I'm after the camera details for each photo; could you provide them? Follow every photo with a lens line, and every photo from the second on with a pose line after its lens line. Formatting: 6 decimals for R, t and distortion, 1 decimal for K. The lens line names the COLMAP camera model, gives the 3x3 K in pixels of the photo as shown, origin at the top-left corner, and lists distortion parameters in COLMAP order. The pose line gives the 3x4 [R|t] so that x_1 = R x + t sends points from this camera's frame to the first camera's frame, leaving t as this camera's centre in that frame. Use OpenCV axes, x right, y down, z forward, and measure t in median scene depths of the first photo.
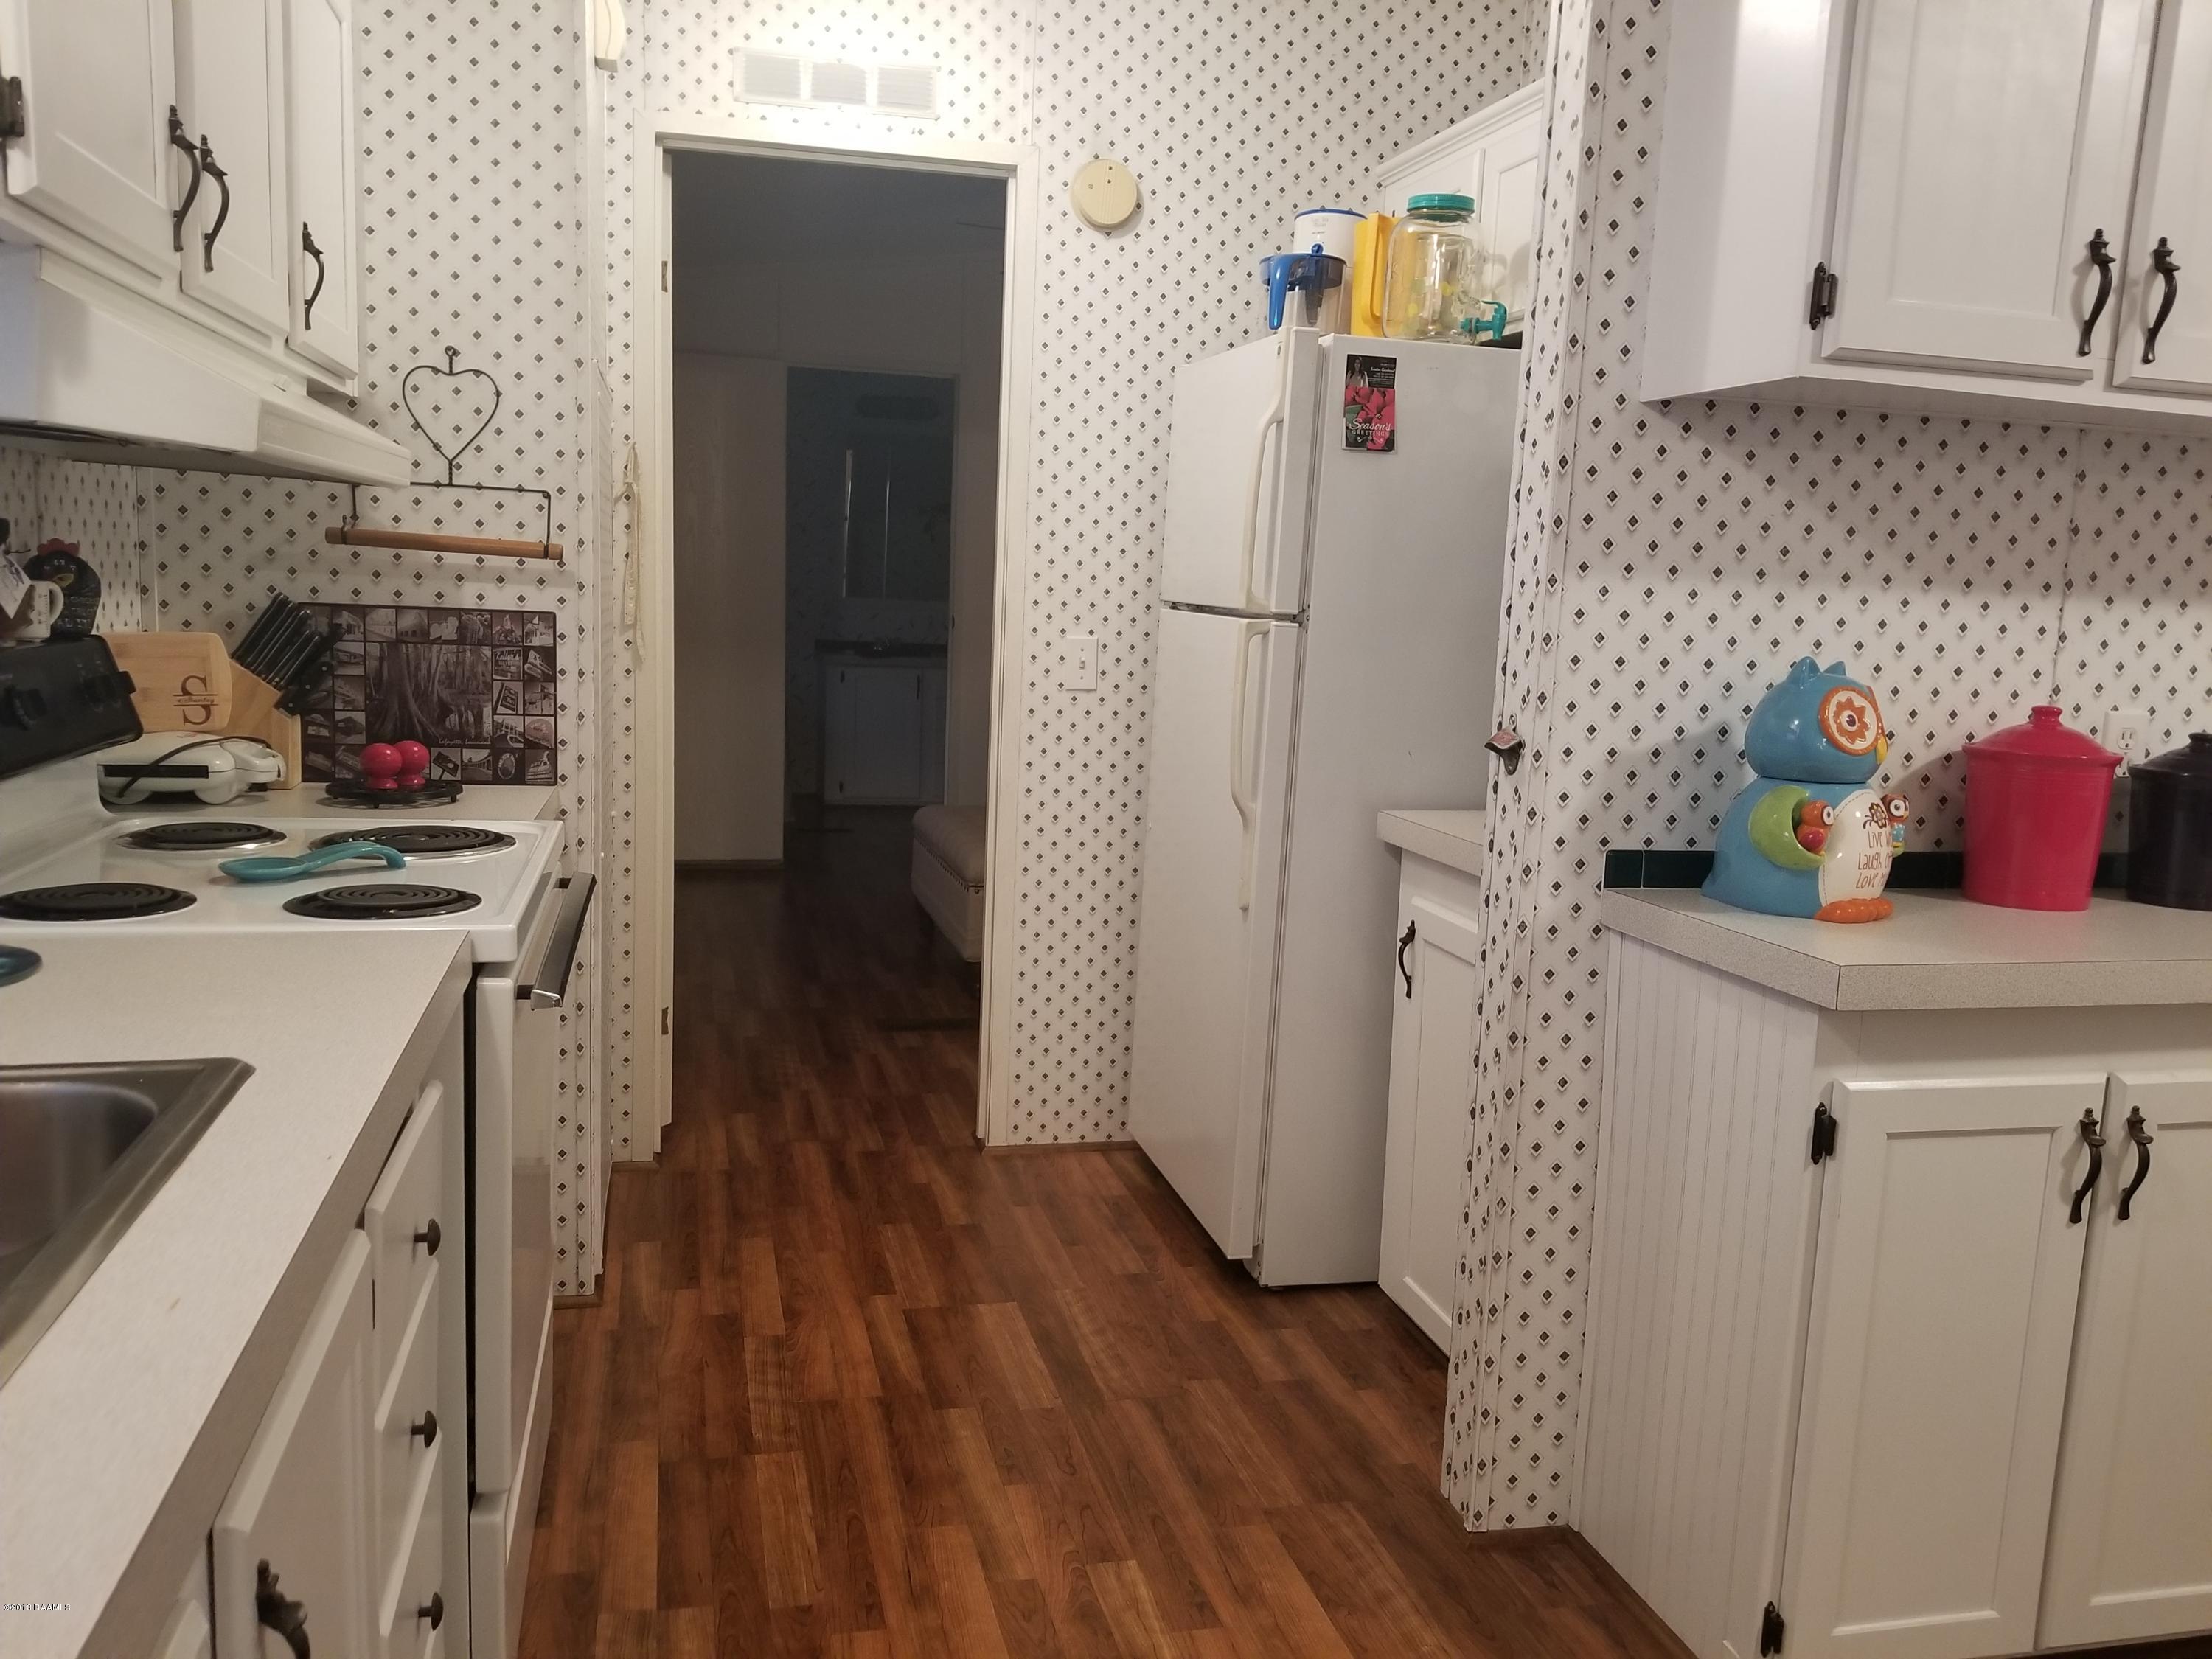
lens RADIAL K [[1695.1, 0, 1106.0], [0, 1695.1, 829.5], [0, 0, 1]] dist [-0.047362, -0.008196]
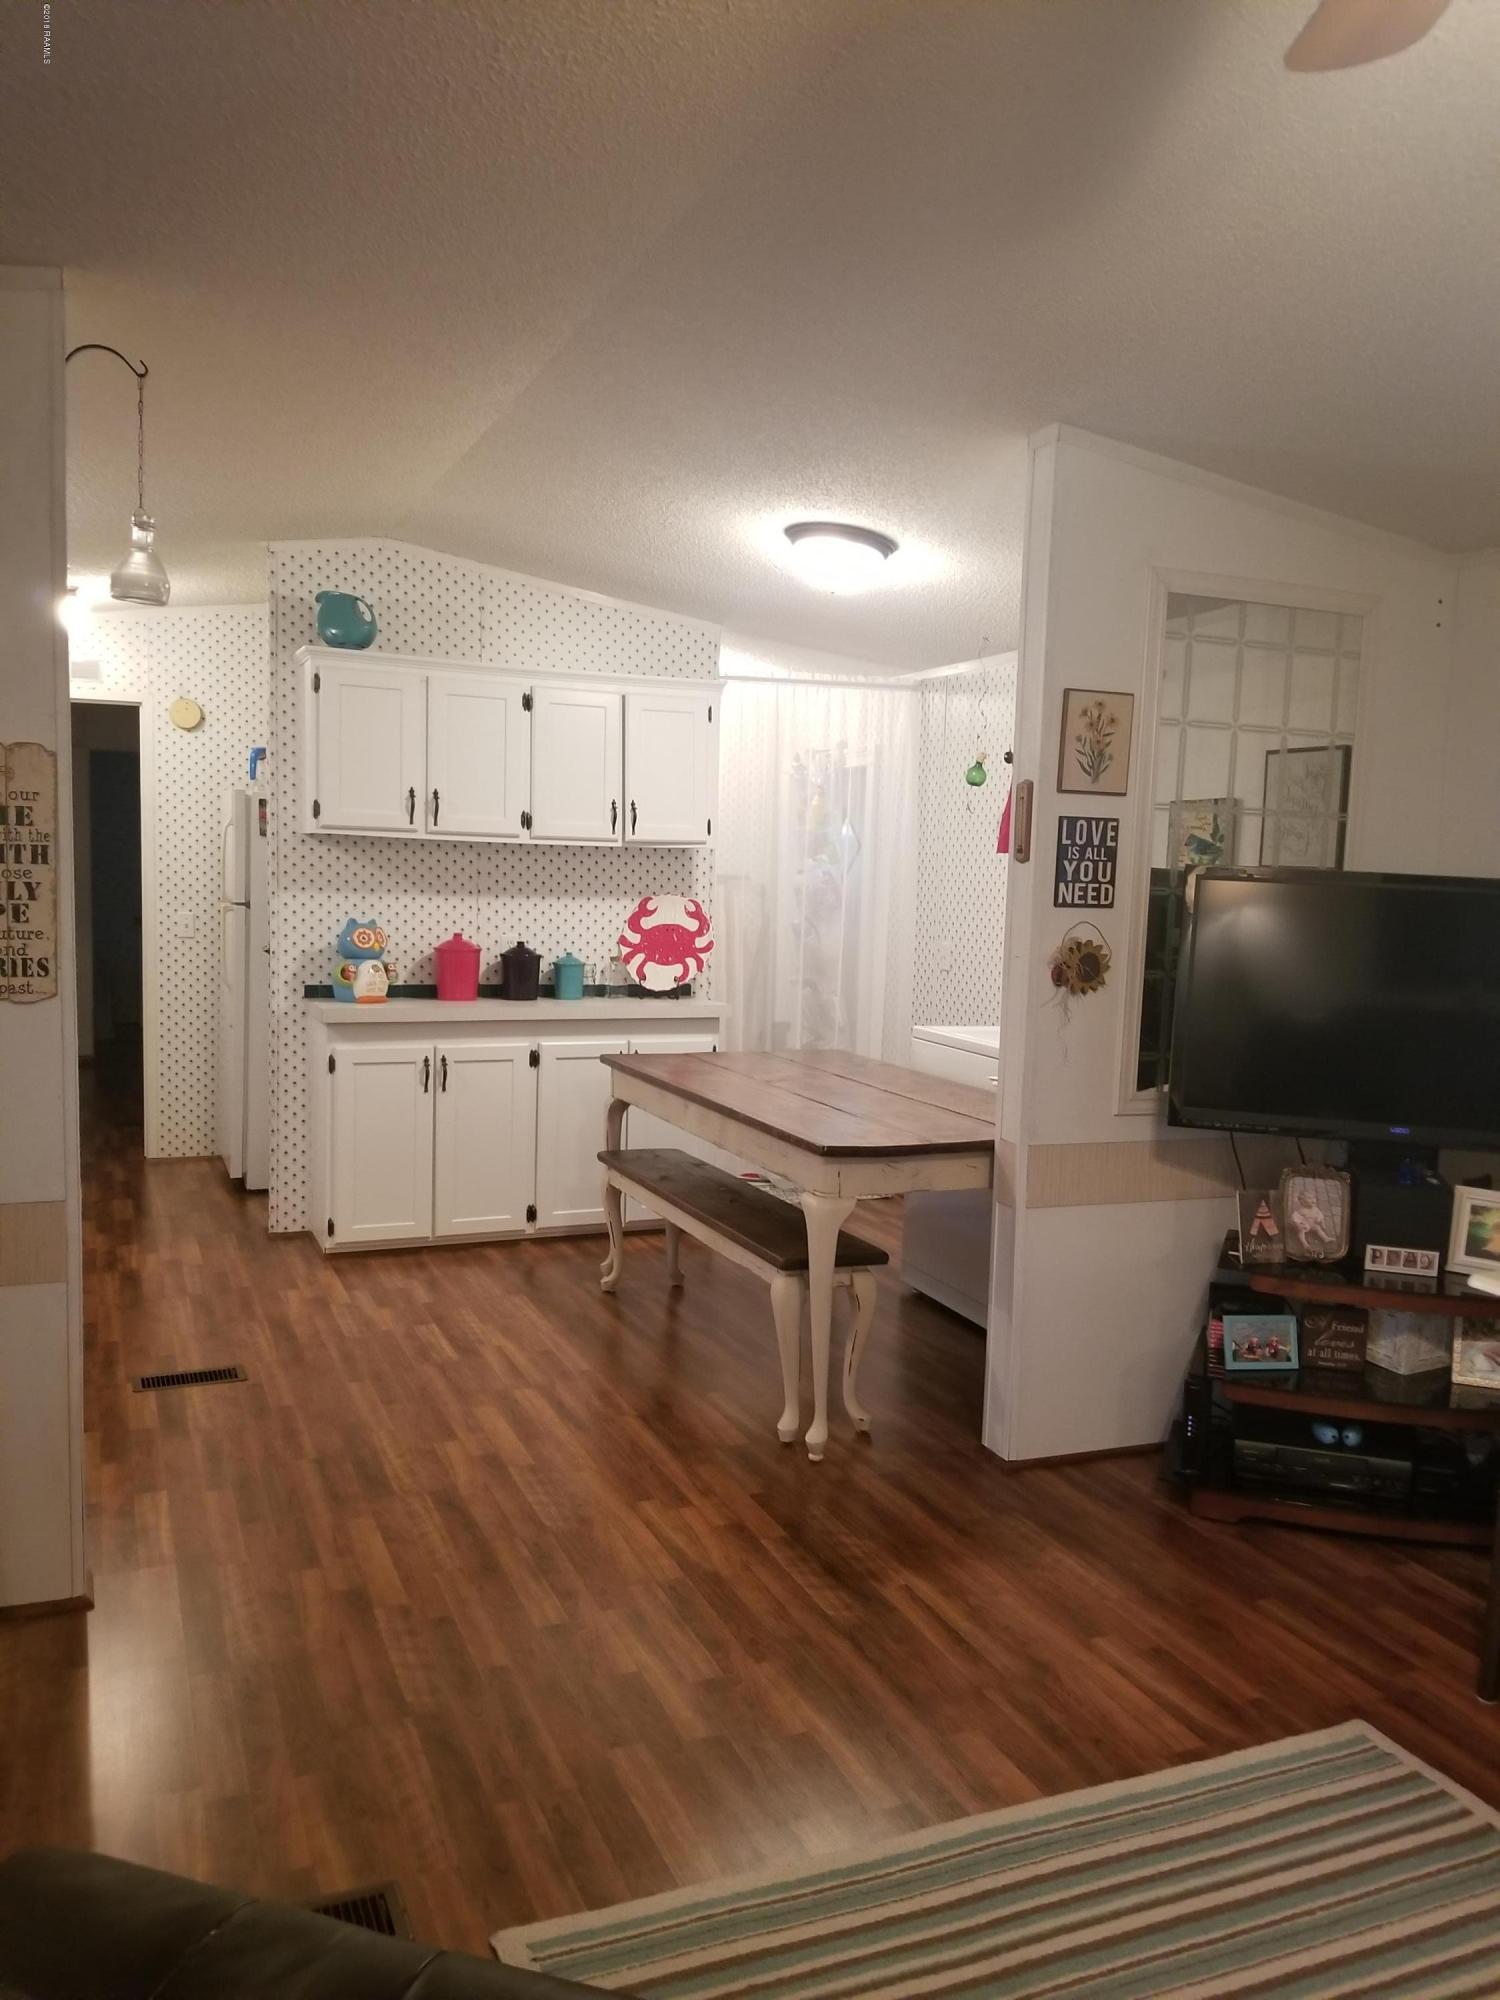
lens RADIAL K [[1514.1, 0, 750.0], [0, 1514.1, 1000.0], [0, 0, 1]] dist [-0.001332, -0.000702]
pose [[0.985163, -0.017711, 0.170707, 0.586355], [0.026793, 0.998337, -0.051046, 0.184817], [-0.169519, 0.054862, 0.983999, -1.631356]]
